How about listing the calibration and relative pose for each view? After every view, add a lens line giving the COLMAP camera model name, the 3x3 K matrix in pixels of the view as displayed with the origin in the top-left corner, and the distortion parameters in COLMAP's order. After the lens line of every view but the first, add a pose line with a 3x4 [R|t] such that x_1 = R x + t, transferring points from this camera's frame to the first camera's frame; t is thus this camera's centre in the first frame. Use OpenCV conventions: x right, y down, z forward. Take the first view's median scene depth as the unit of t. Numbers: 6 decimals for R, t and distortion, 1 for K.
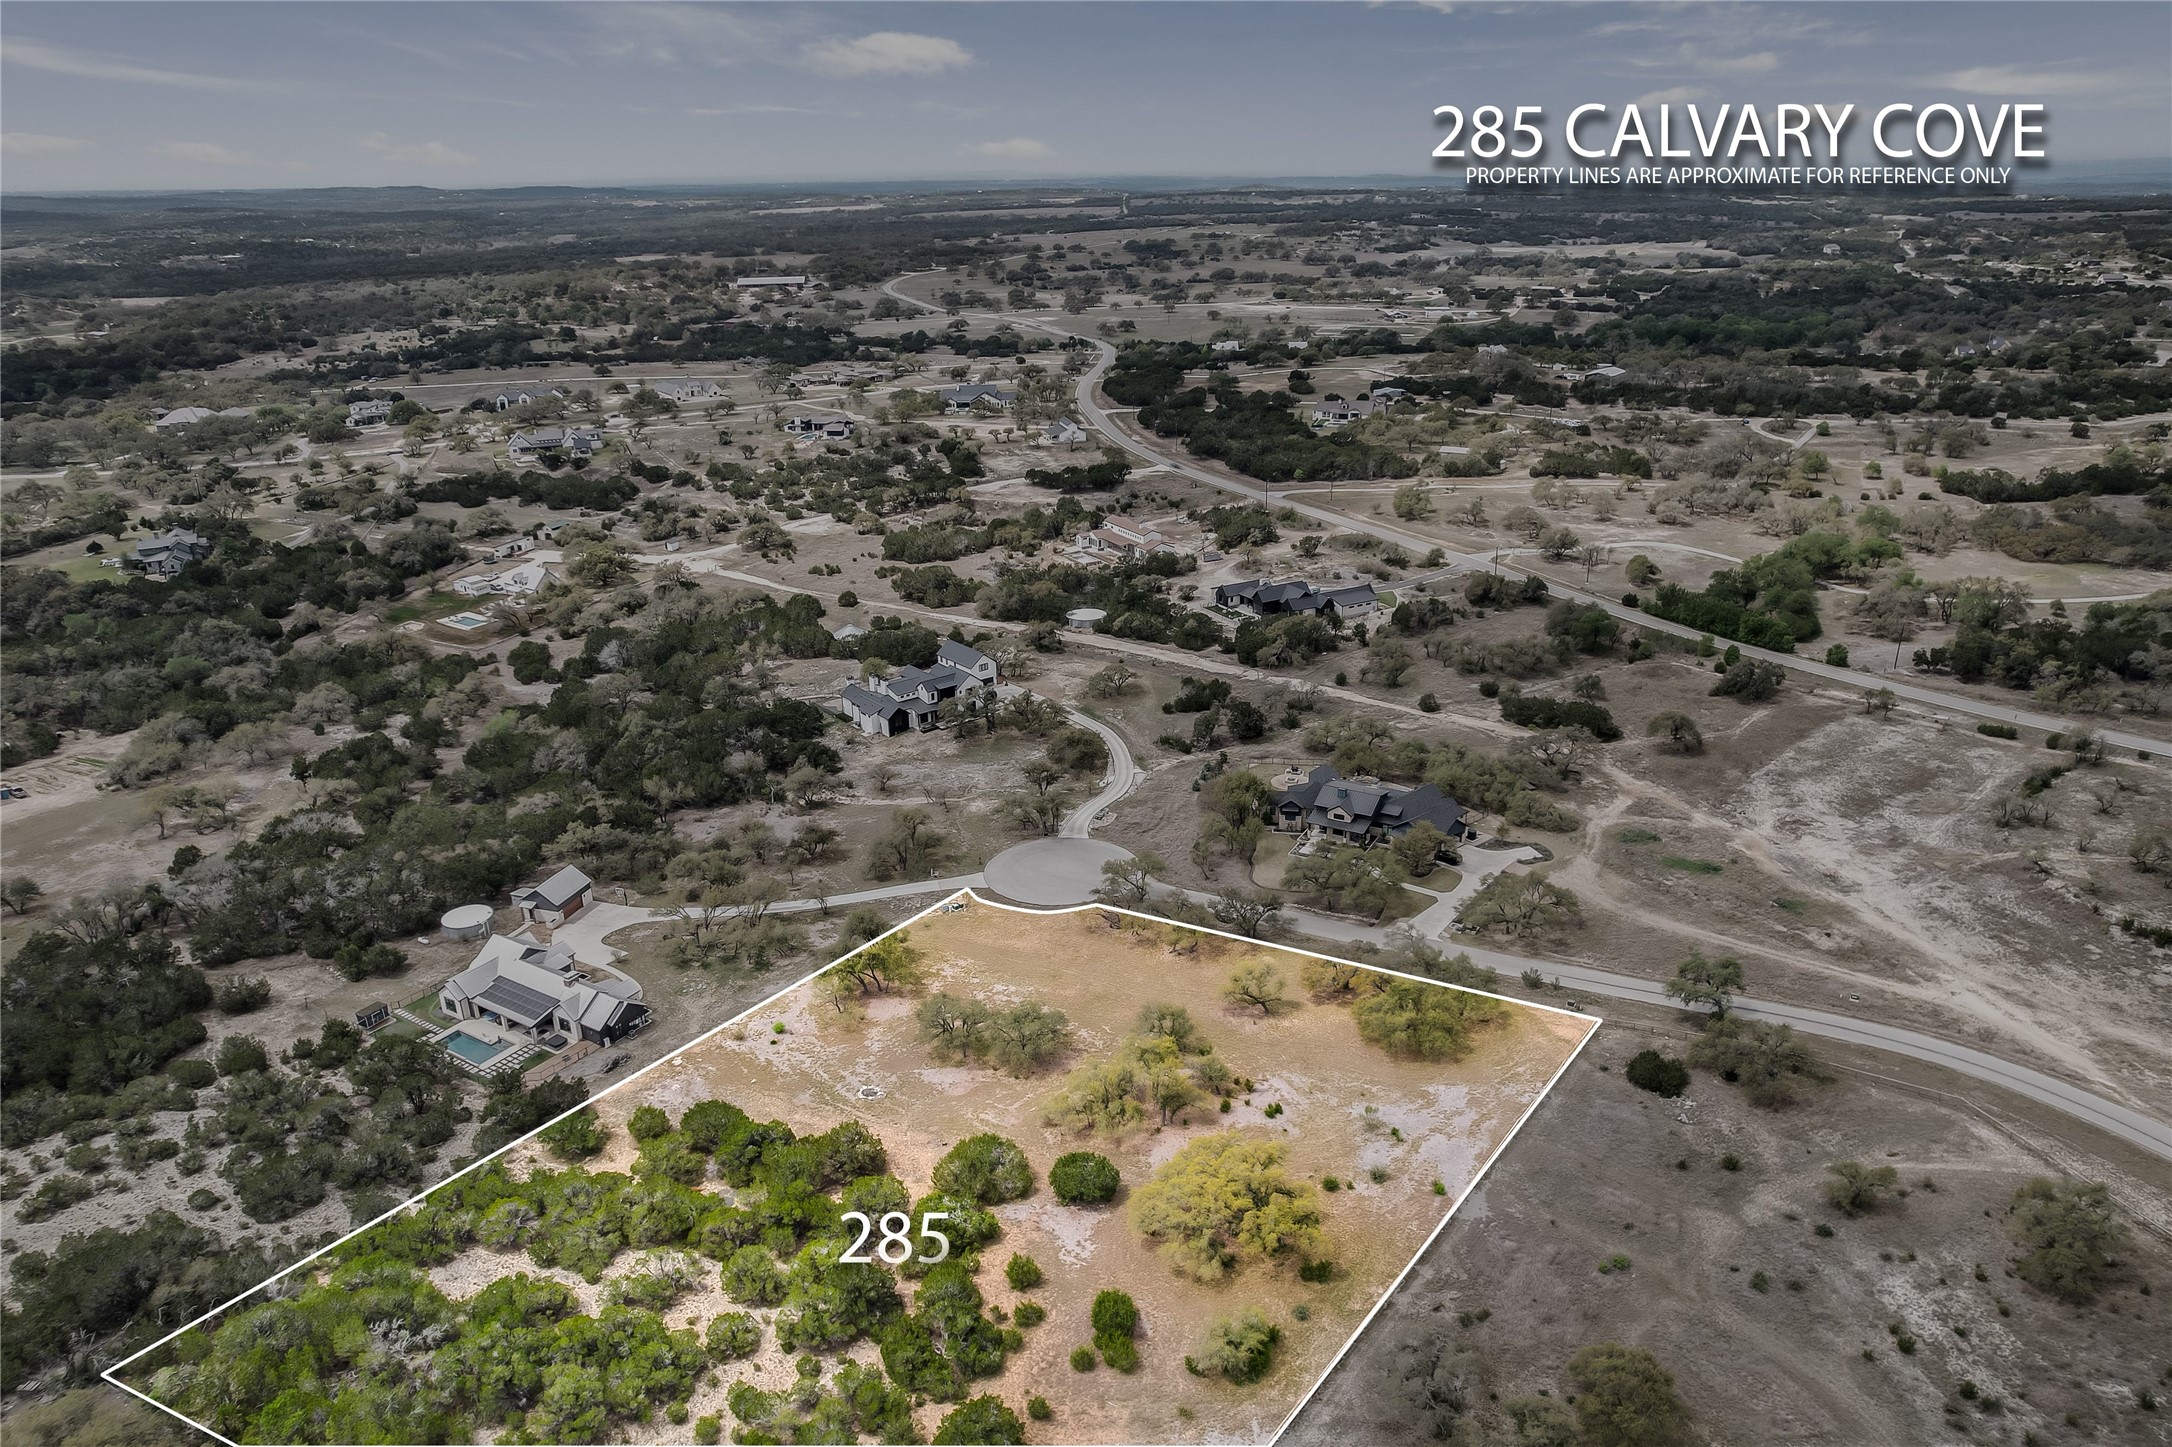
lens RADIAL K [[1467.7, 0, 1086.0], [0, 1467.7, 723.5], [0, 0, 1]] dist [-0.071342, 0.050337]
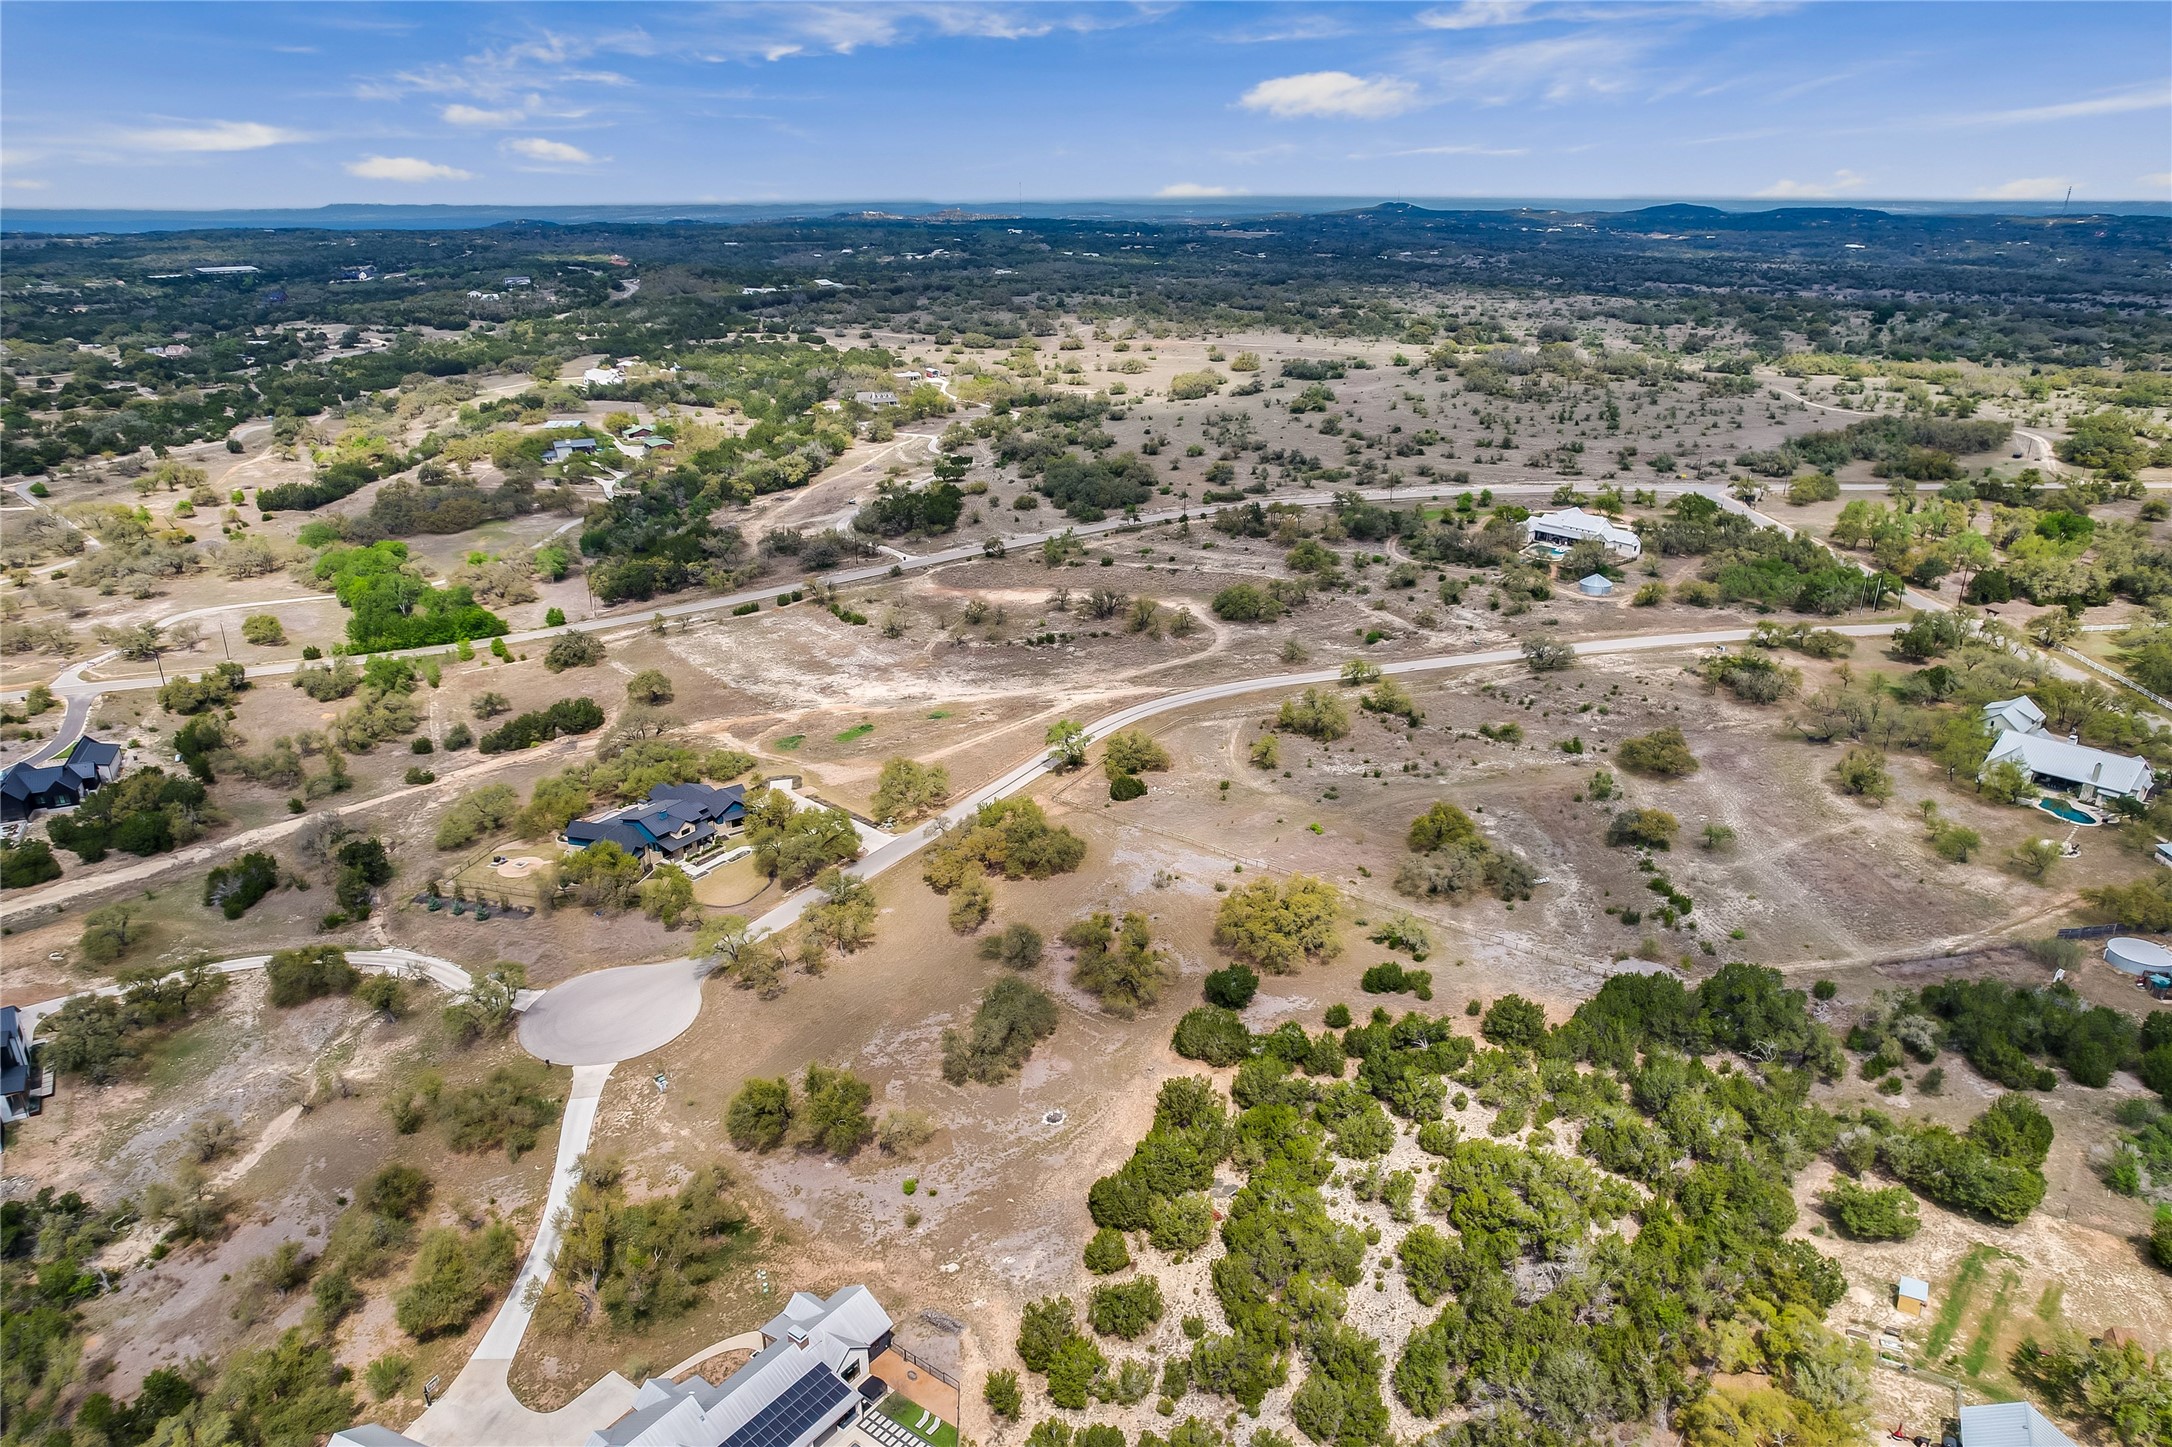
lens RADIAL K [[1408.6, 0, 1087.8], [0, 1408.6, 738.0], [0, 0, 1]] dist [-0.079809, 0.072278]
pose [[0.092260, -0.348221, 0.932861, -0.578335], [0.358918, 0.885508, 0.295048, -0.152269], [-0.928798, 0.307599, 0.206679, 0.428631]]
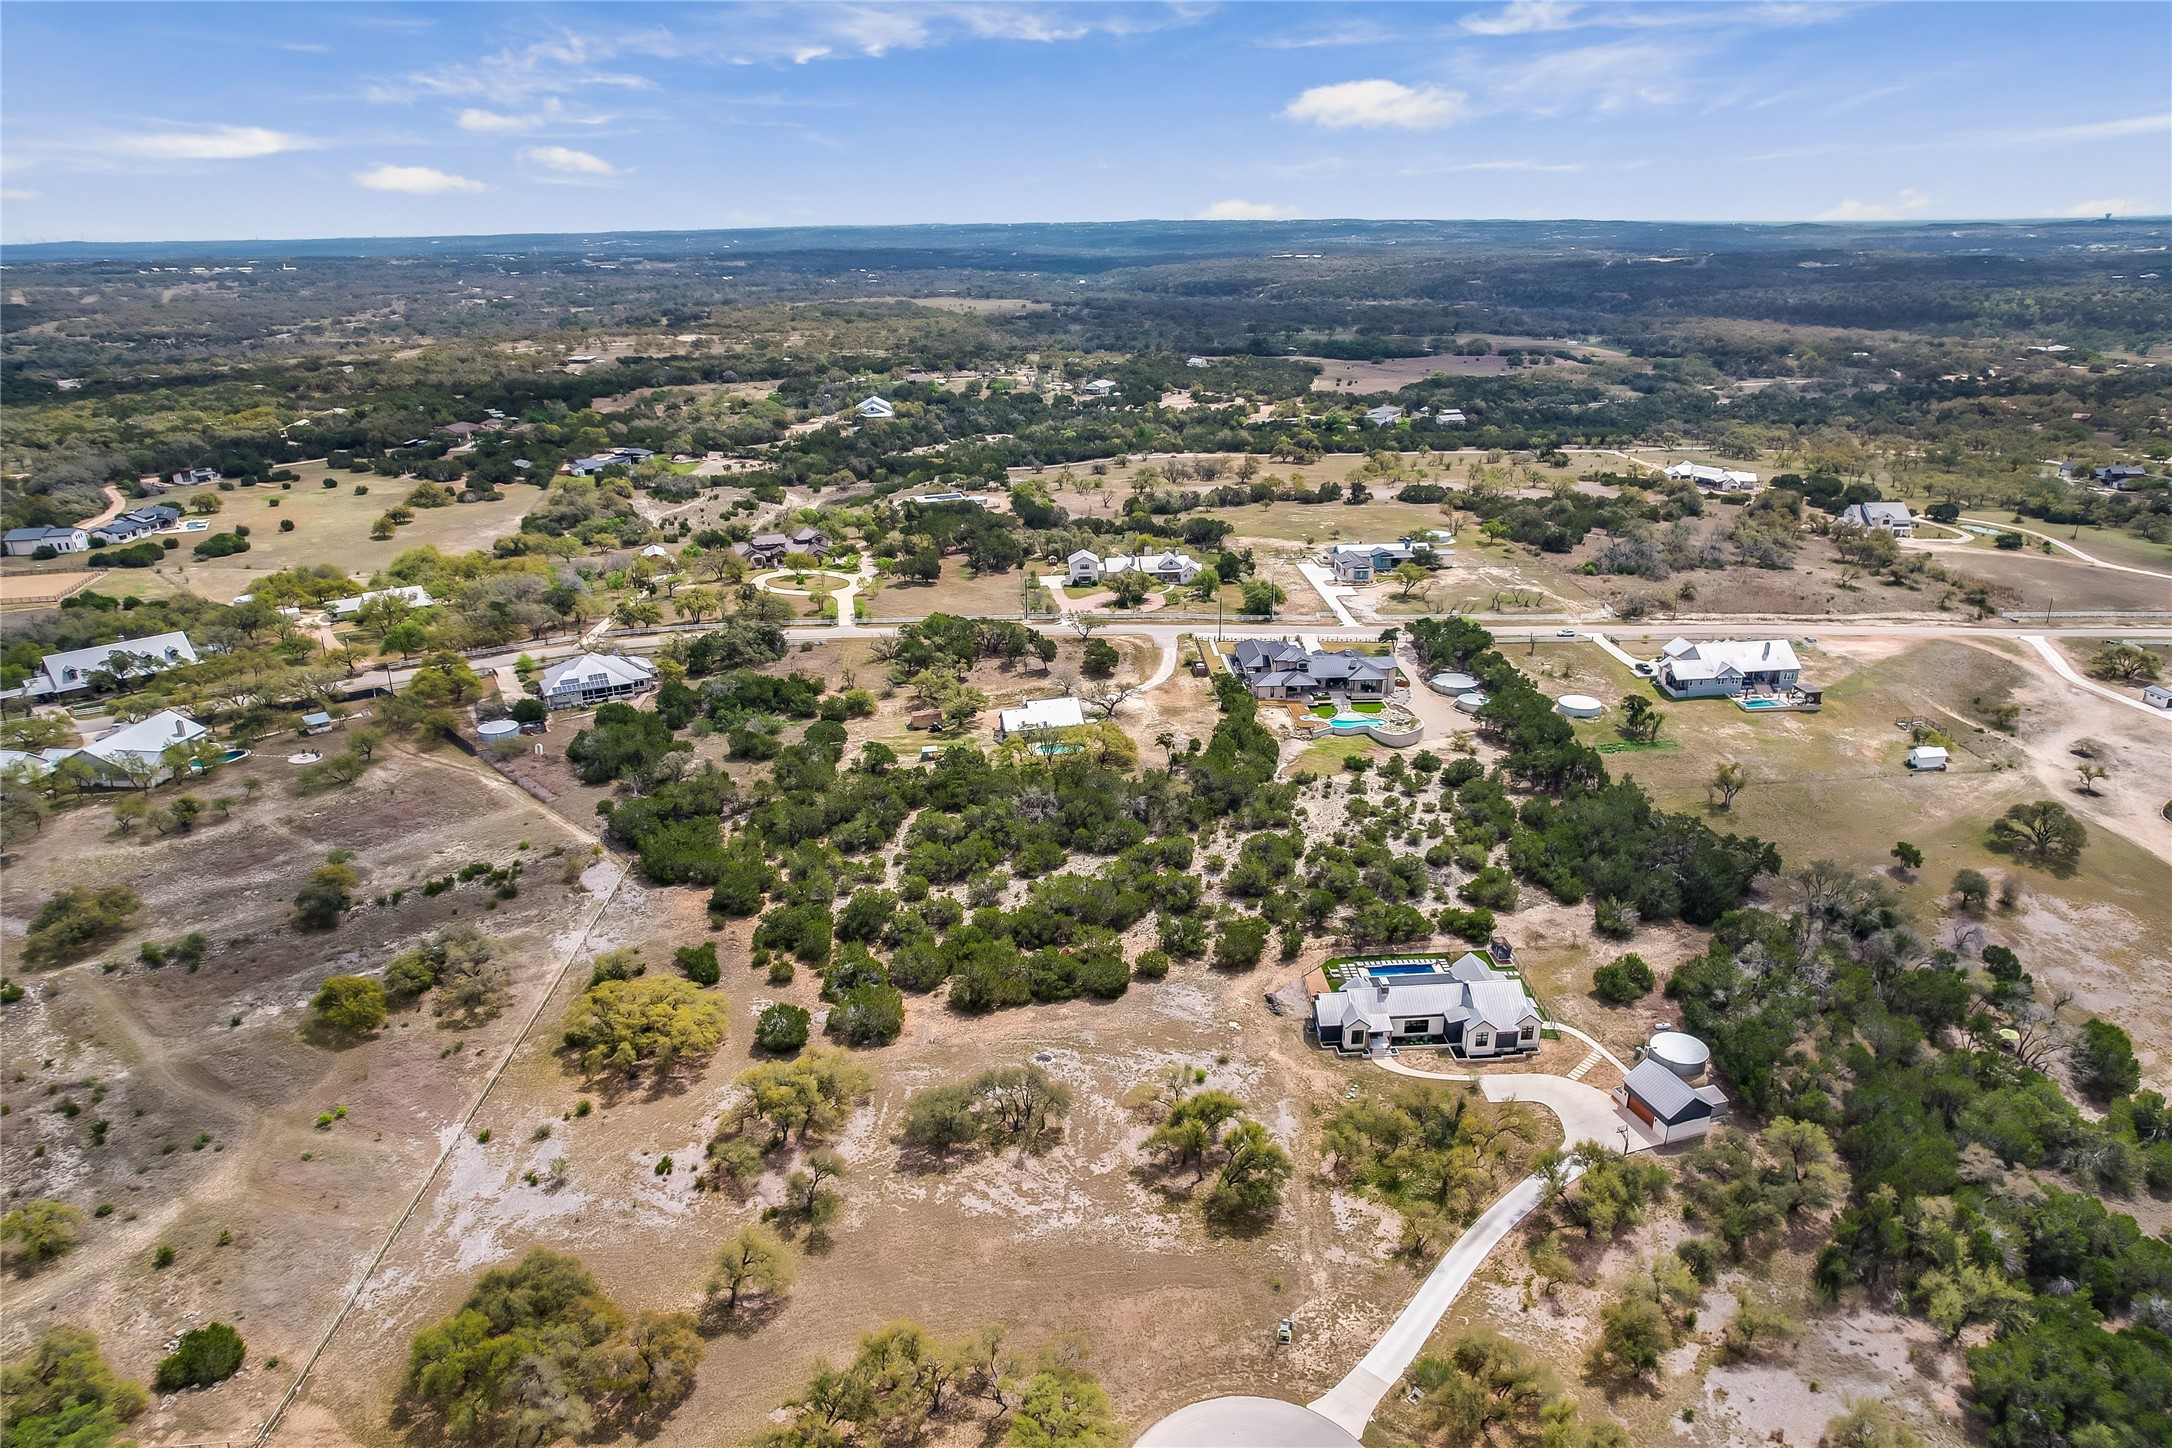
lens RADIAL K [[1408.6, 0, 1087.8], [0, 1408.6, 738.5], [0, 0, 1]] dist [-0.079809, 0.072278]
pose [[-0.809844, 0.230561, -0.539439, 0.197473], [-0.187592, 0.769474, 0.610507, -0.340863], [0.555844, 0.595610, -0.579902, 0.899264]]
